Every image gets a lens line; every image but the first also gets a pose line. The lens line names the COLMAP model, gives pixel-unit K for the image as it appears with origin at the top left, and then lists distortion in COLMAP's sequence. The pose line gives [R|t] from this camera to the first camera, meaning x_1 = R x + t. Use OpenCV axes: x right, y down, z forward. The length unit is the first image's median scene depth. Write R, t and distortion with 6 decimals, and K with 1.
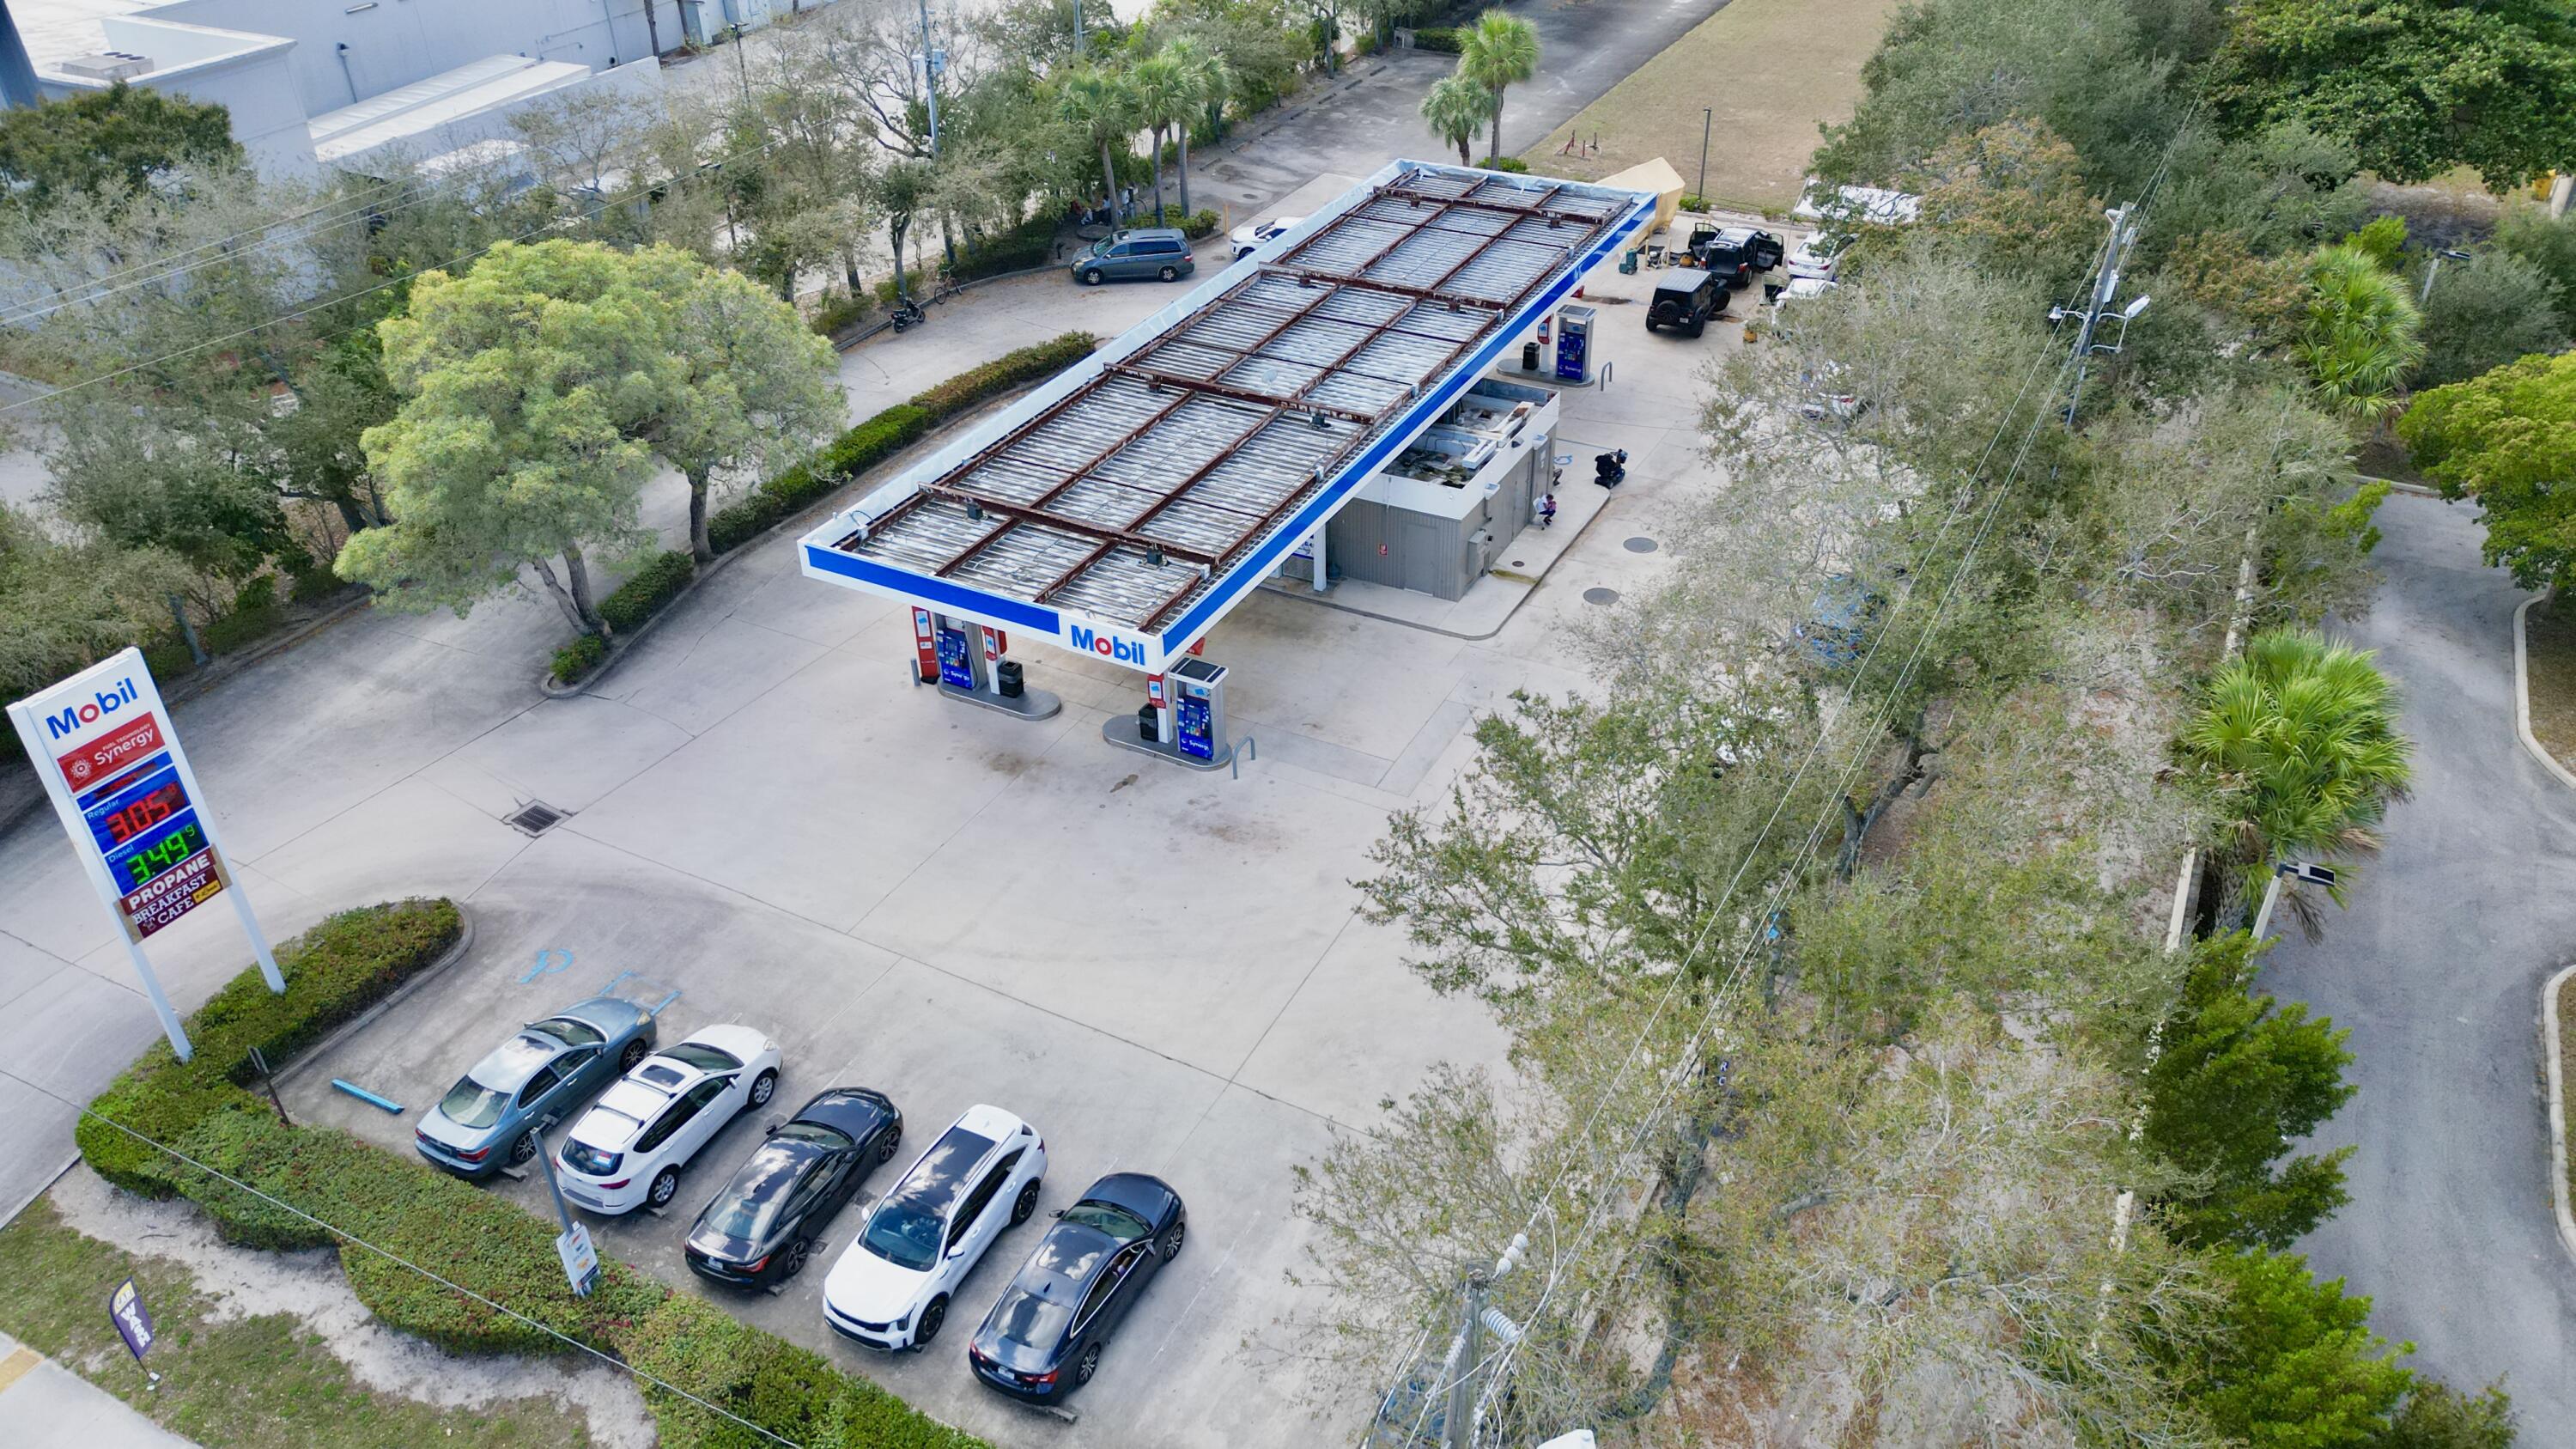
lens RADIAL K [[1796.0, 0, 1290.5], [0, 1796.0, 706.5], [0, 0, 1]] dist [0.082536, -0.095553]
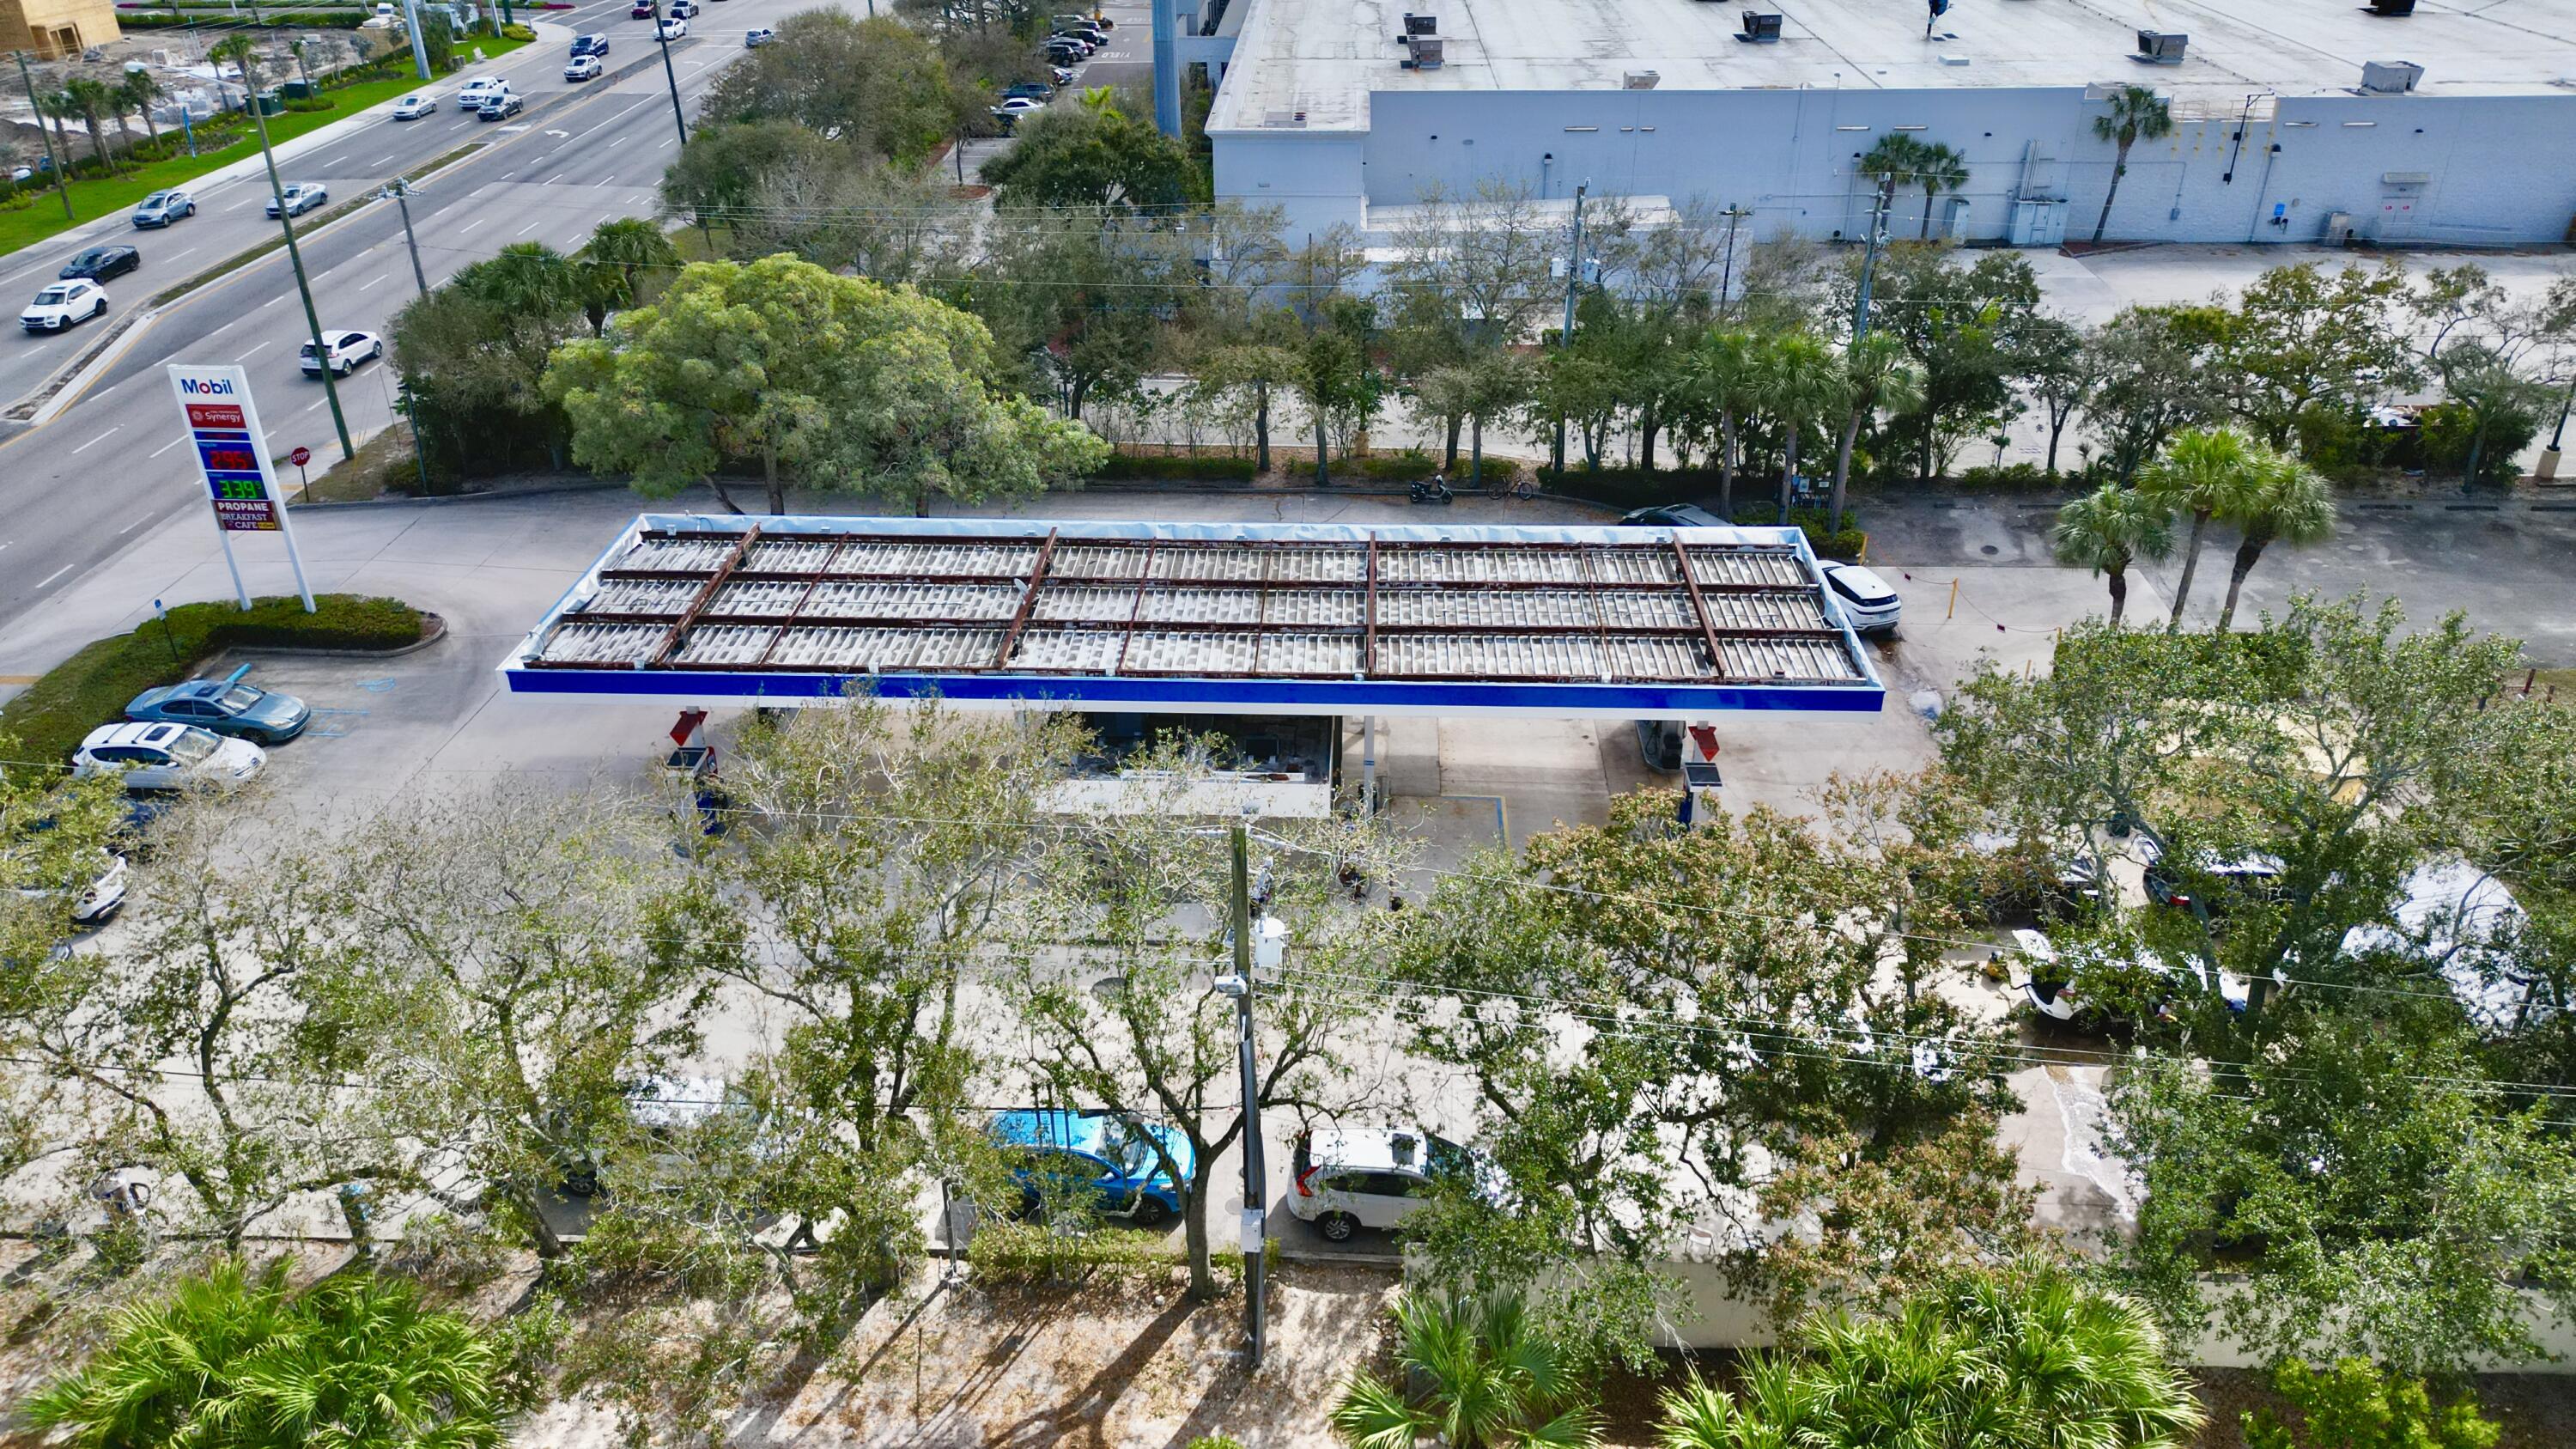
lens RADIAL K [[1796.0, 0, 1290.5], [0, 1796.0, 706.5], [0, 0, 1]] dist [0.082536, -0.095553]
pose [[0.432477, 0.447539, -0.782734, 0.943731], [-0.498167, 0.842186, 0.206284, -0.455534], [0.751528, 0.300719, 0.587175, 0.642213]]
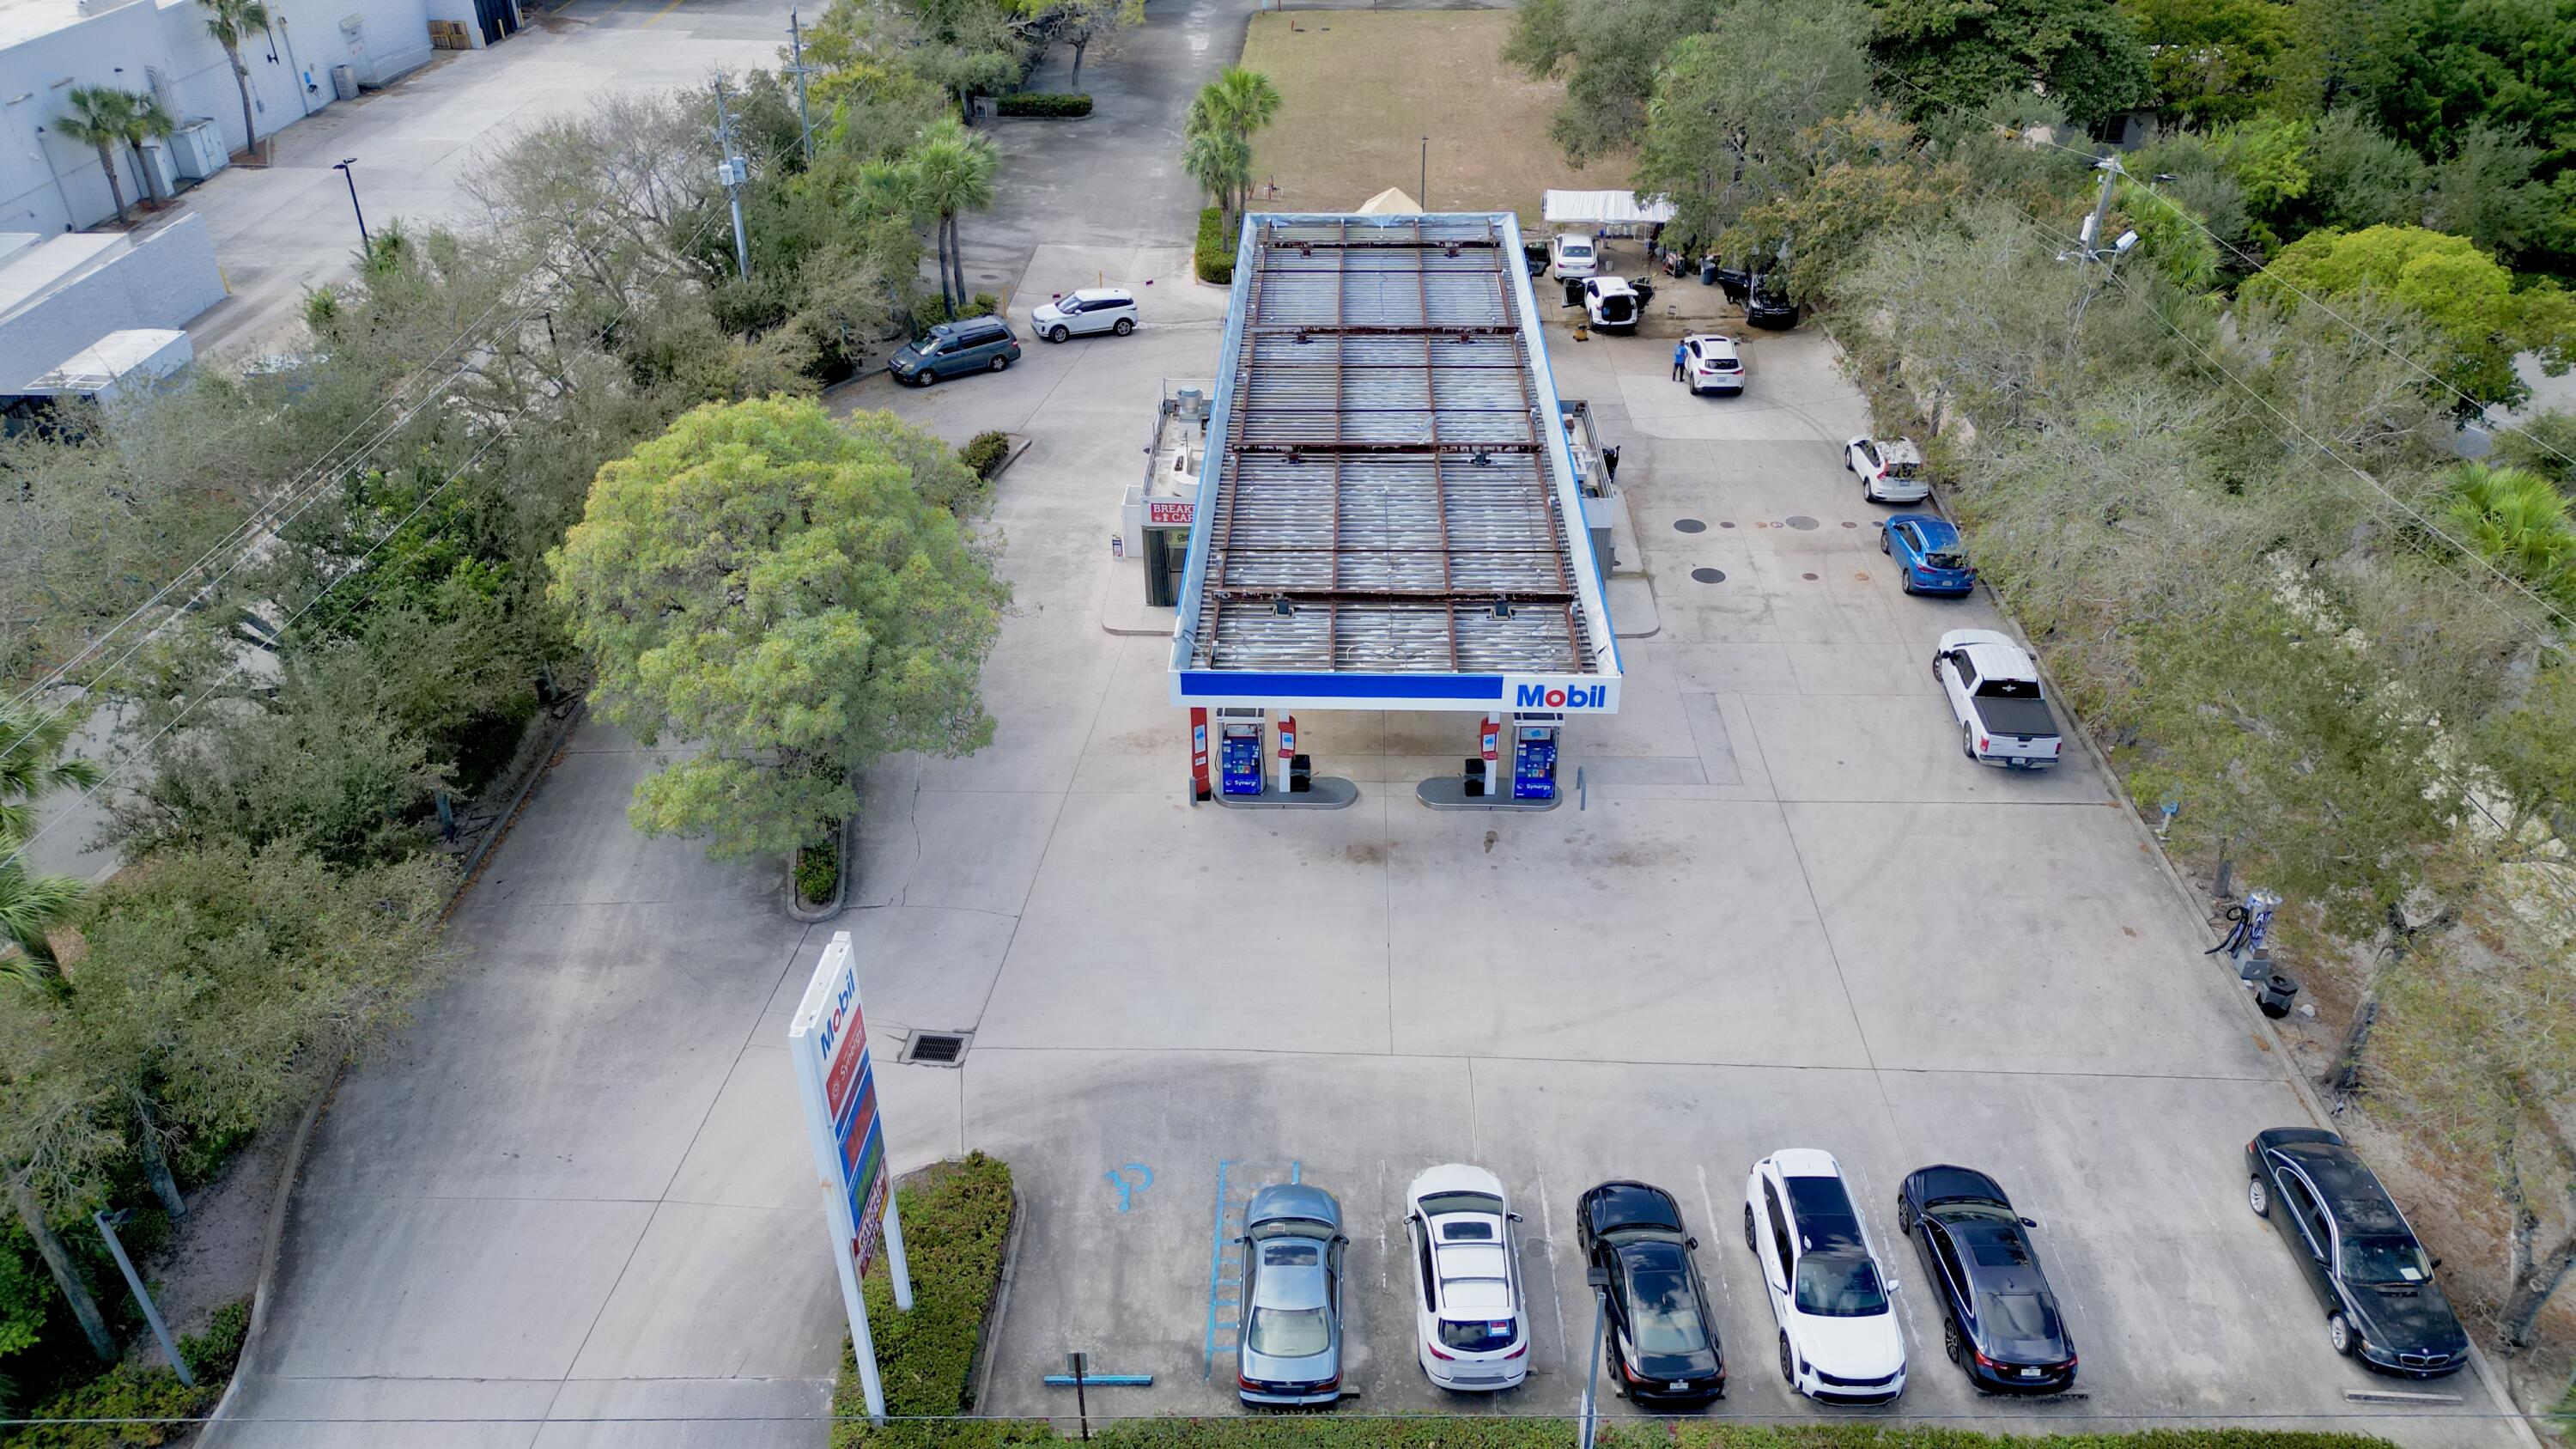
lens RADIAL K [[1796.0, 0, 1290.5], [0, 1796.0, 706.5], [0, 0, 1]] dist [0.082536, -0.095553]
pose [[0.899372, -0.223394, 0.375799, -0.532578], [0.234283, 0.972018, 0.017125, -0.070191], [-0.369109, 0.072641, 0.926543, 0.116925]]
